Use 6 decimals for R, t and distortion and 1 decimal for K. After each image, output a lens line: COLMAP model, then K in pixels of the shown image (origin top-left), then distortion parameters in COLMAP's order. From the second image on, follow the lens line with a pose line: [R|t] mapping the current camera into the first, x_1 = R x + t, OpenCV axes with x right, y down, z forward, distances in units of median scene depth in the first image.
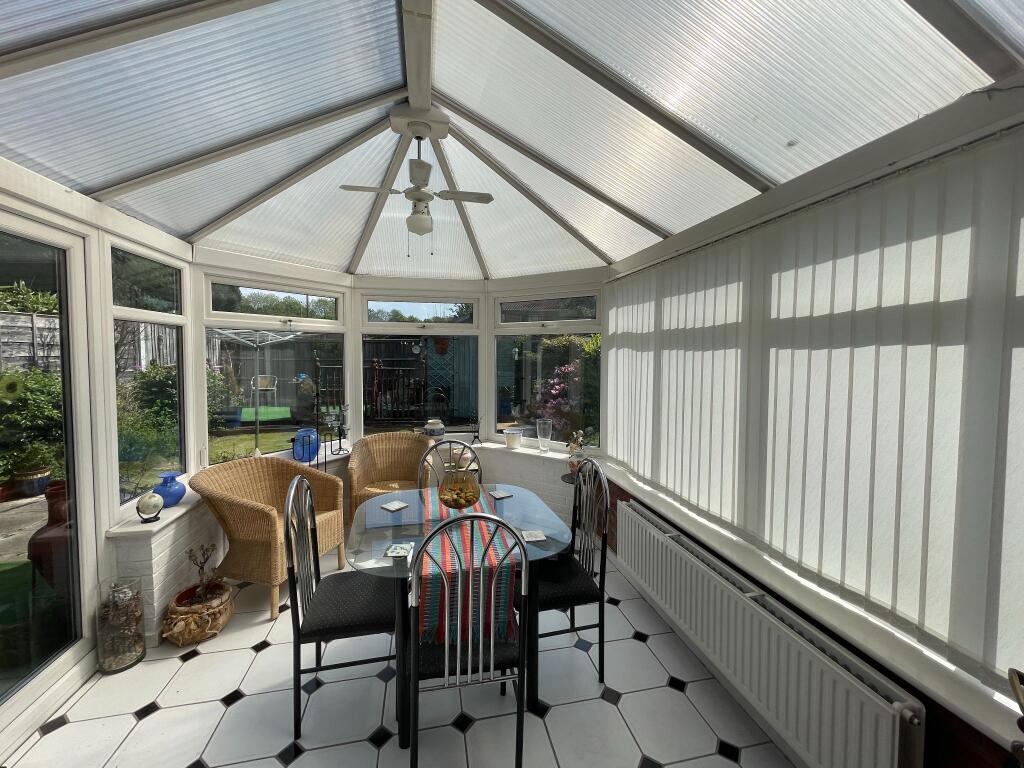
lens RADIAL K [[411.9, 0, 511.2], [0, 411.9, 374.2], [0, 0, 1]] dist [-0.003686, 0.000242]
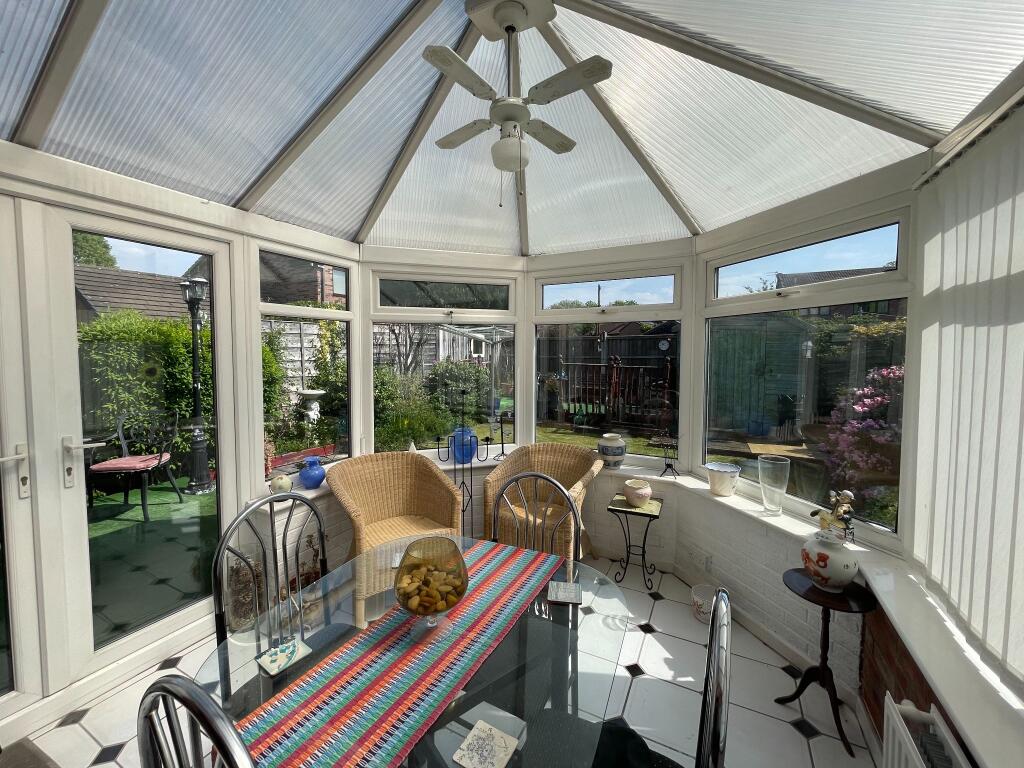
lens RADIAL K [[411.9, 0, 511.2], [0, 411.9, 374.2], [0, 0, 1]] dist [-0.003686, 0.000242]
pose [[0.772720, 0.029730, -0.634051, 0.140436], [-0.028502, 0.999520, 0.012132, -0.002330], [0.634107, 0.008697, 0.773196, 0.286463]]
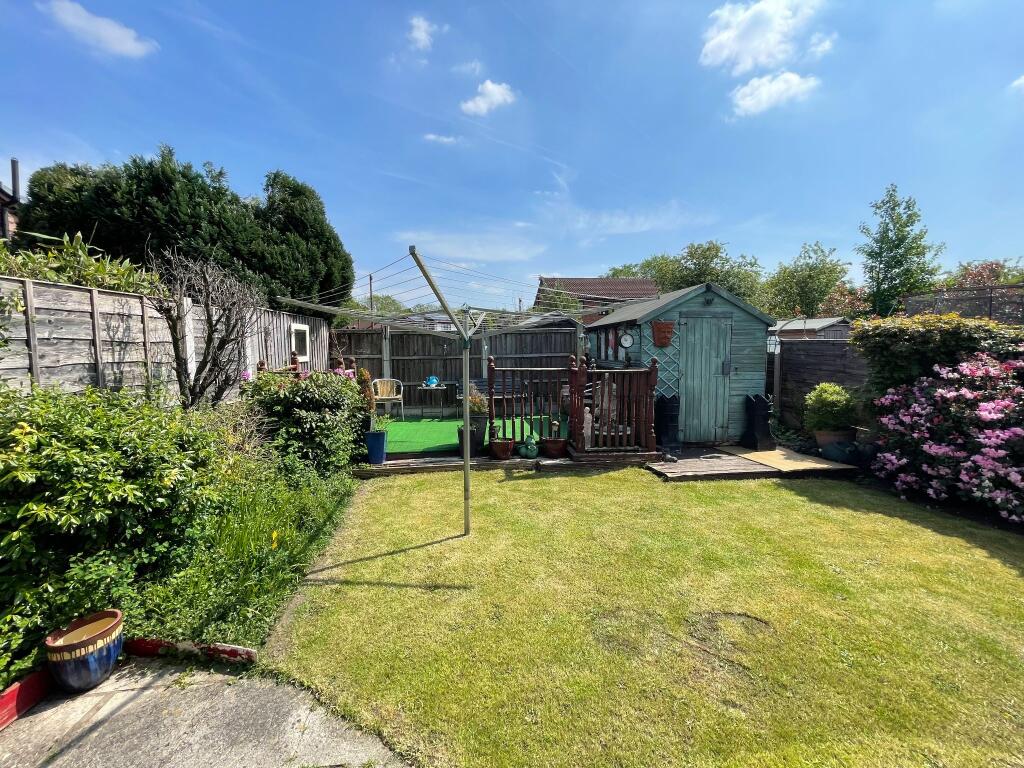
lens RADIAL K [[411.9, 0, 511.2], [0, 411.9, 374.2], [0, 0, 1]] dist [-0.003686, 0.000242]
pose [[0.994870, -0.010852, -0.100575, -0.714787], [0.012666, 0.999768, 0.017424, -0.041043], [0.100363, -0.018608, 0.994777, 0.657257]]
